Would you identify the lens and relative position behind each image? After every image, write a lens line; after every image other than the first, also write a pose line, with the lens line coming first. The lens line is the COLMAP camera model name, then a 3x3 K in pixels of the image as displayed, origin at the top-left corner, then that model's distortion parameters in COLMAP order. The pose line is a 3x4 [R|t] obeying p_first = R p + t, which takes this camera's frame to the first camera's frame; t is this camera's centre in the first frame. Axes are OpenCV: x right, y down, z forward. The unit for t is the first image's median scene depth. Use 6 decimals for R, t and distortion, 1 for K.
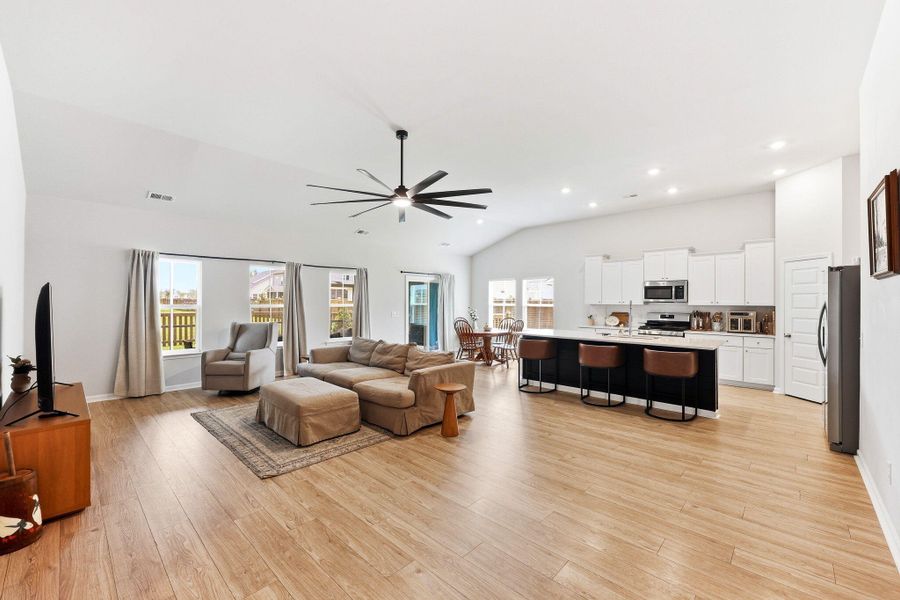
lens RADIAL K [[368.5, 0, 450.0], [0, 368.5, 300.0], [0, 0, 1]] dist [-0.001219, 0.000094]
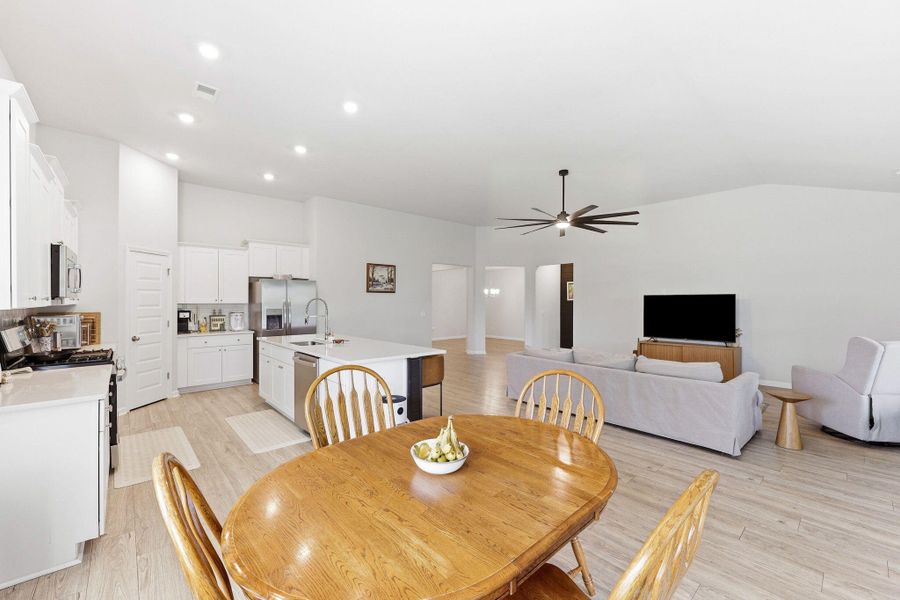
lens RADIAL K [[380.2, 0, 451.6], [0, 380.2, 299.3], [0, 0, 1]] dist [0.000122, 0.000067]
pose [[-0.997992, -0.005681, 0.063078, 0.122841], [-0.006140, 0.999956, -0.007081, 0.007119], [-0.063035, -0.007454, -0.997983, 1.605174]]
